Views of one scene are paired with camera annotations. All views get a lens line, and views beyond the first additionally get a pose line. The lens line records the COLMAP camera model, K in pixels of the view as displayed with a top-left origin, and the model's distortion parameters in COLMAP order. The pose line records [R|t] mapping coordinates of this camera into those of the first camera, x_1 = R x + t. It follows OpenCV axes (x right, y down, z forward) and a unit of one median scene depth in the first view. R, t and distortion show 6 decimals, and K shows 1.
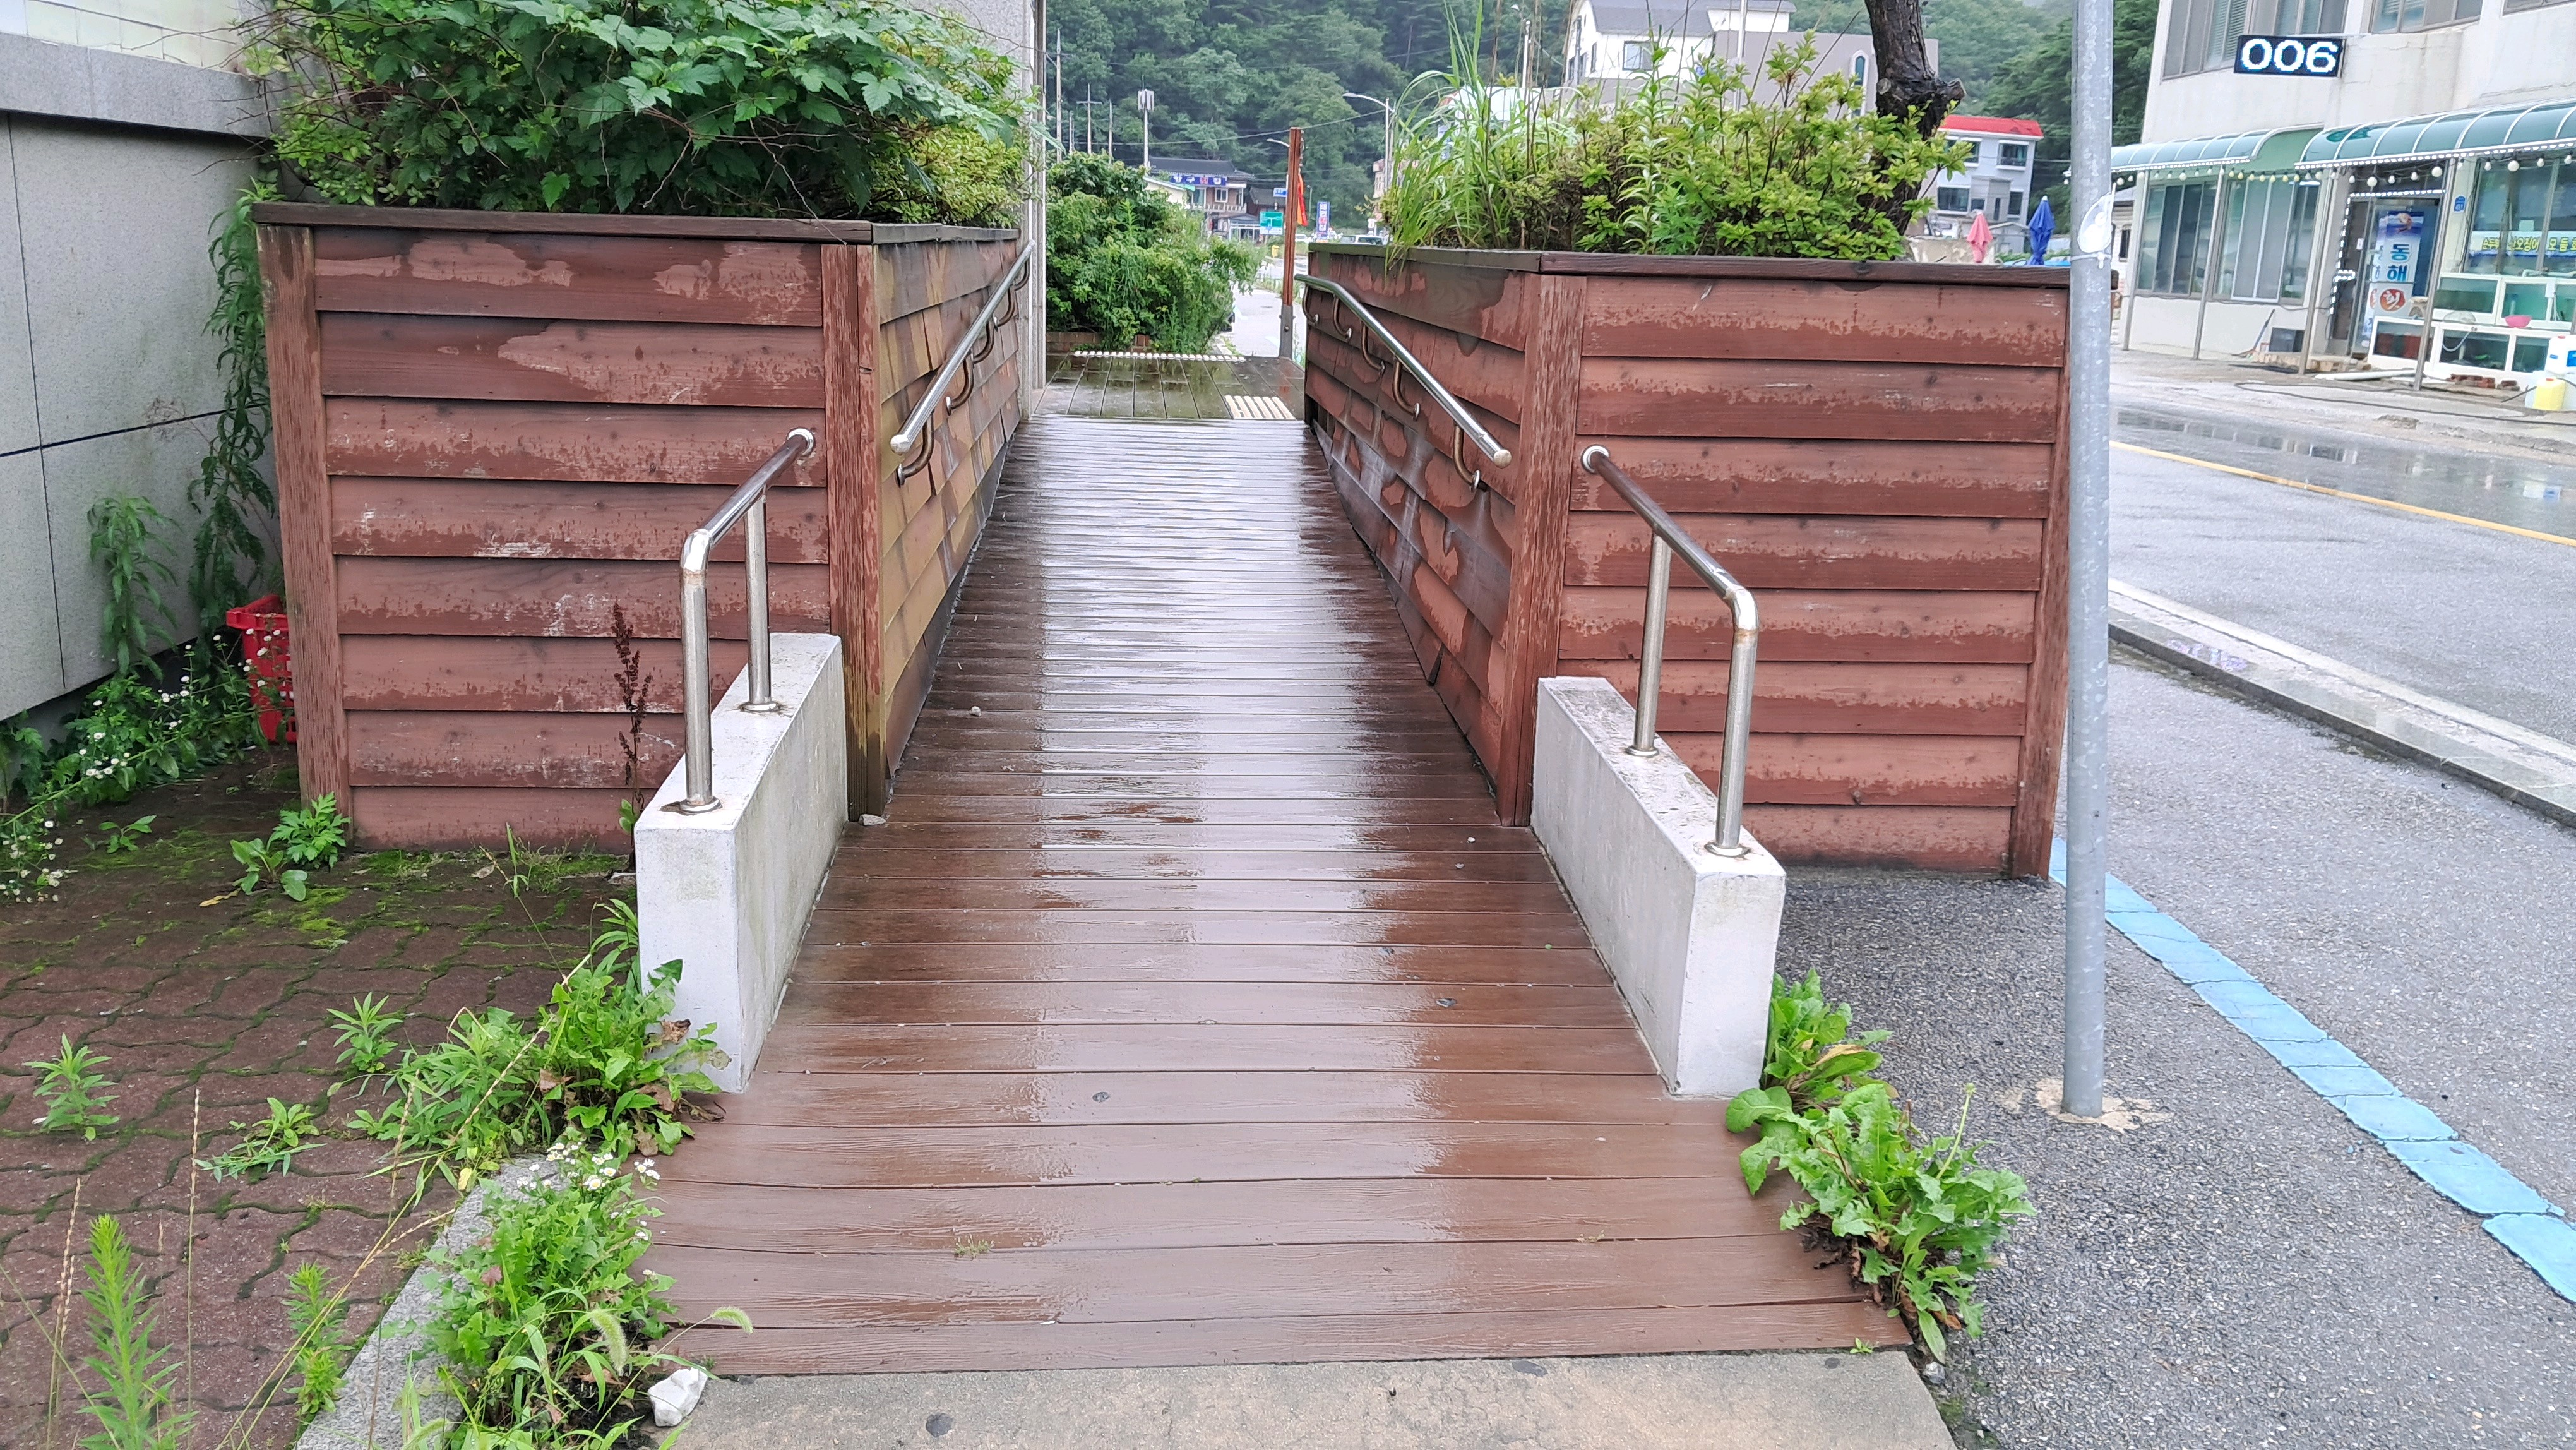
lens RADIAL K [[1972.4, 0, 1288.4], [0, 1972.4, 725.5], [0, 0, 1]] dist [0.013934, -0.002572]
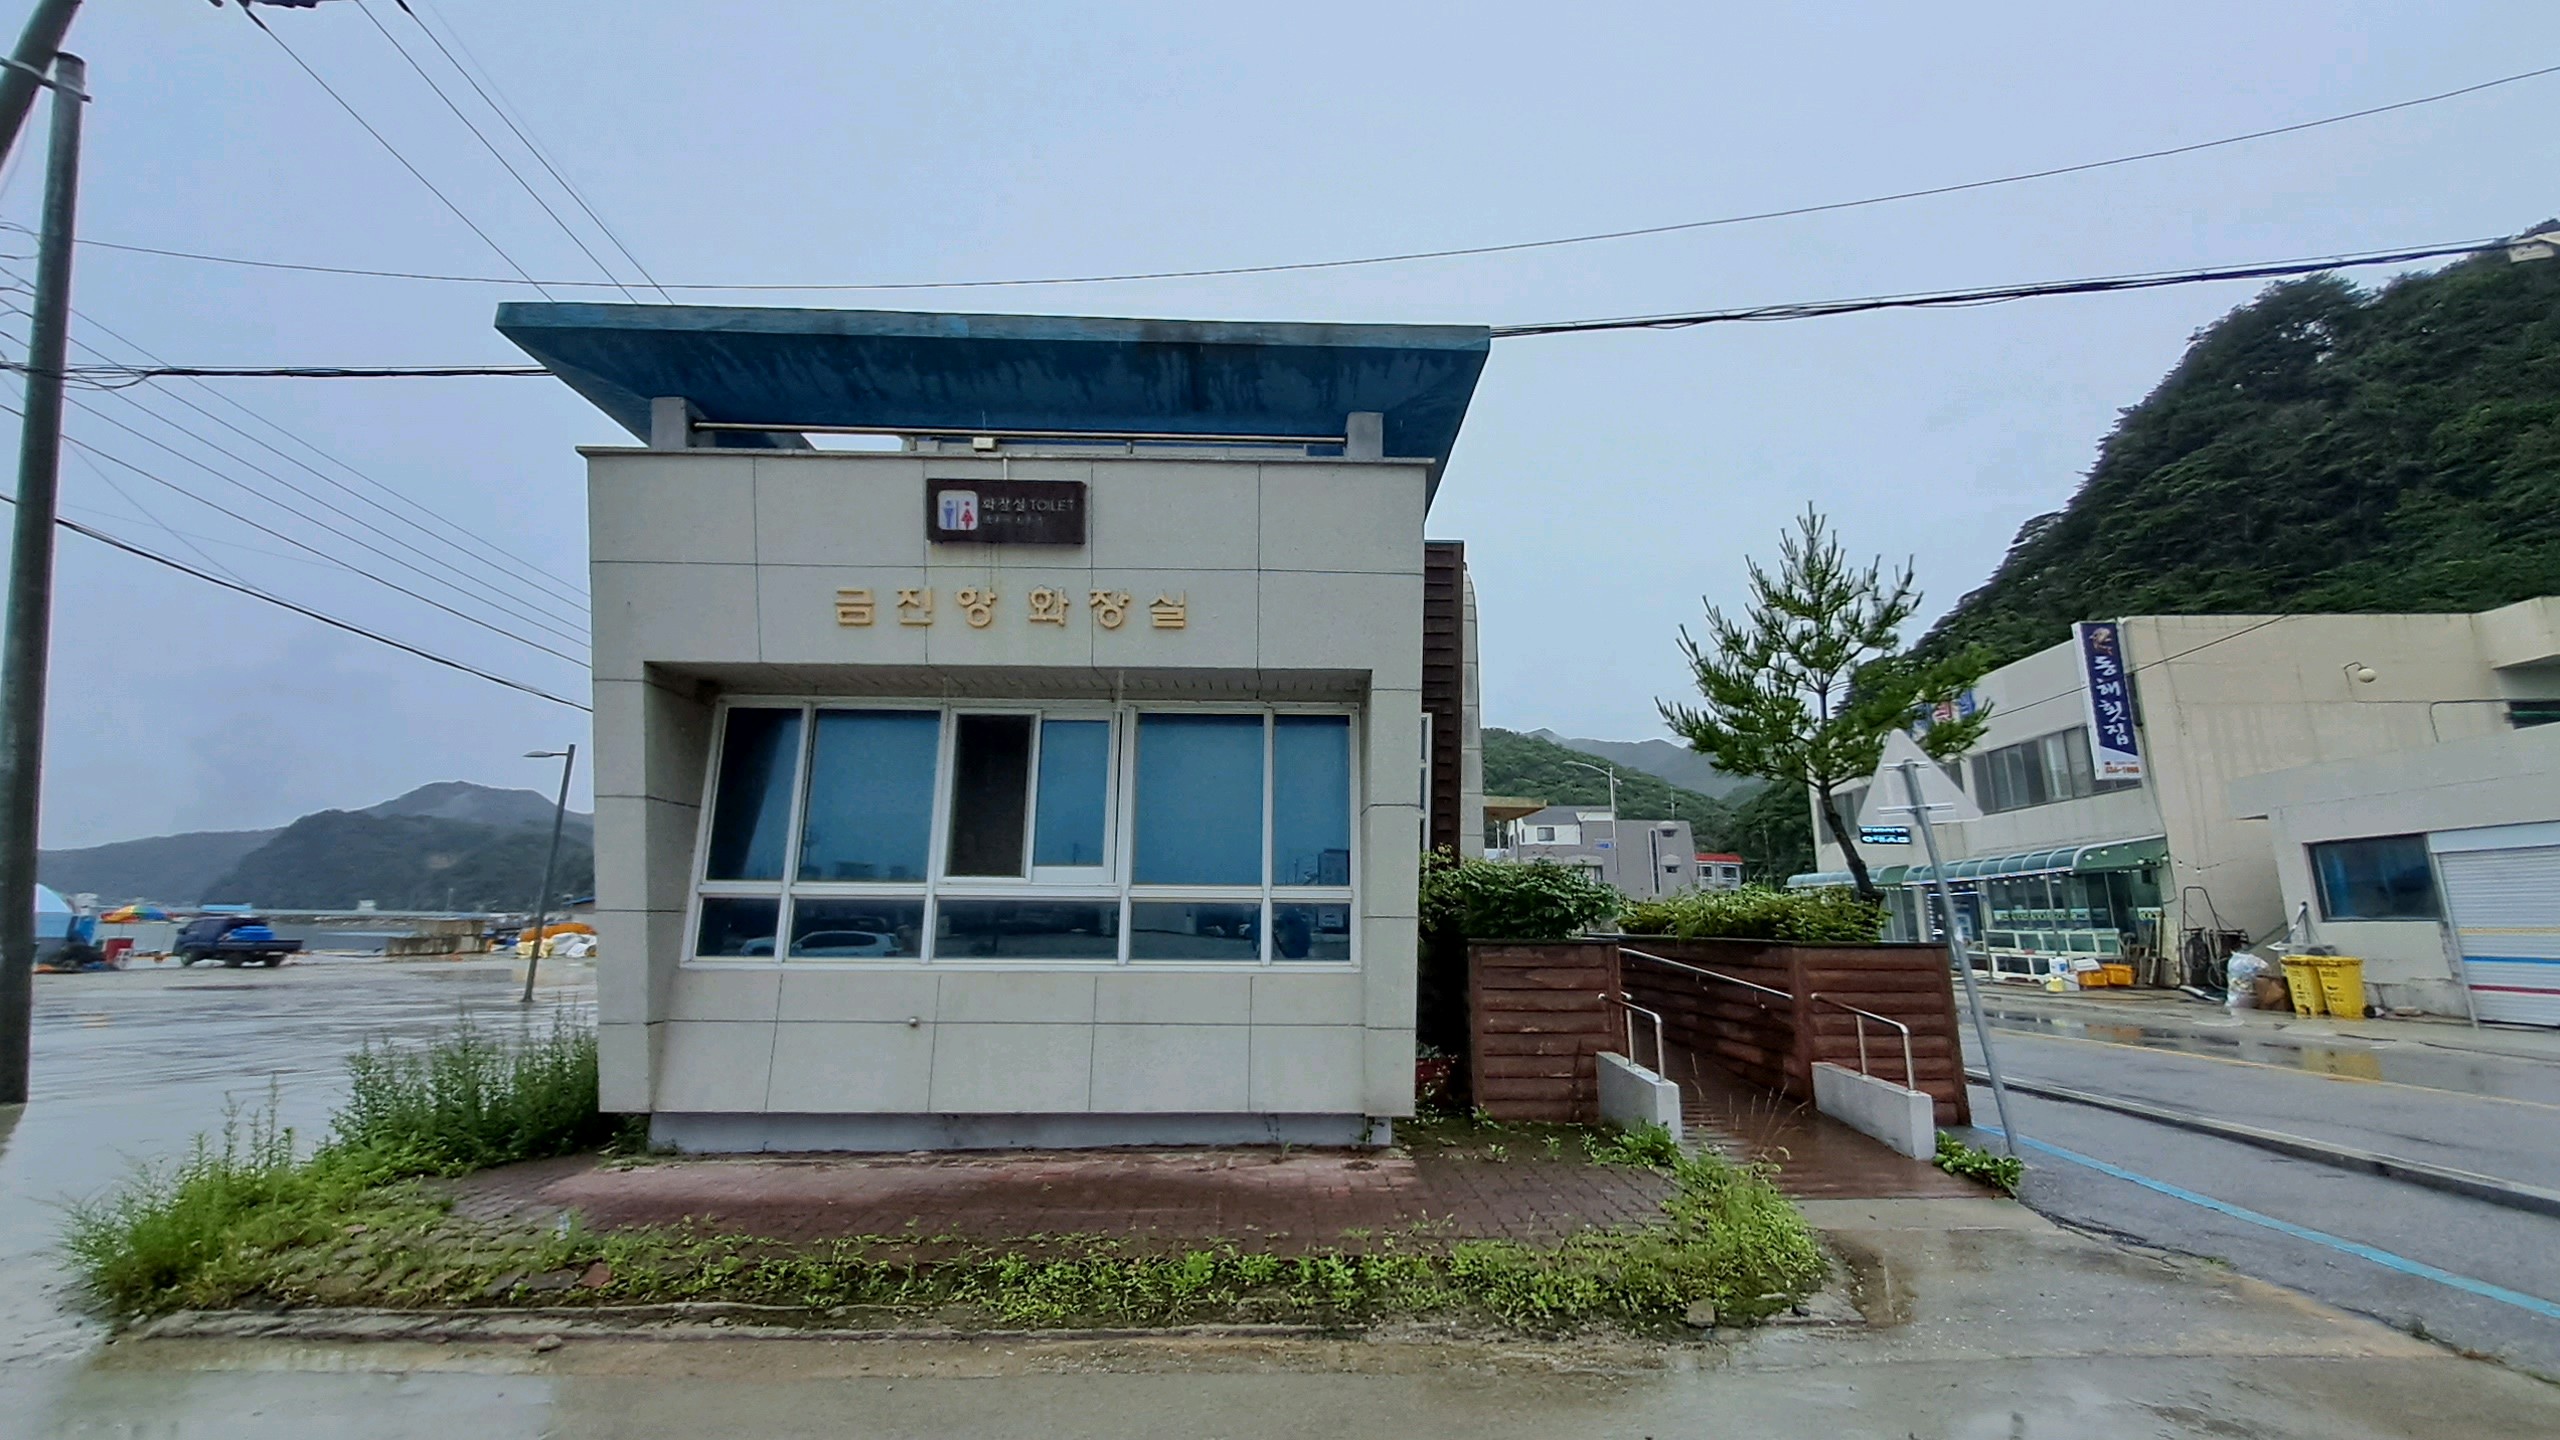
lens RADIAL K [[1061.4, 0, 1284.1], [0, 1061.4, 712.2], [0, 0, 1]] dist [-0.000674, -0.000047]
pose [[0.998633, -0.036252, -0.037667, -0.146660], [0.016806, 0.904883, -0.425329, 0.040919], [0.049504, 0.424114, 0.904255, -0.208758]]
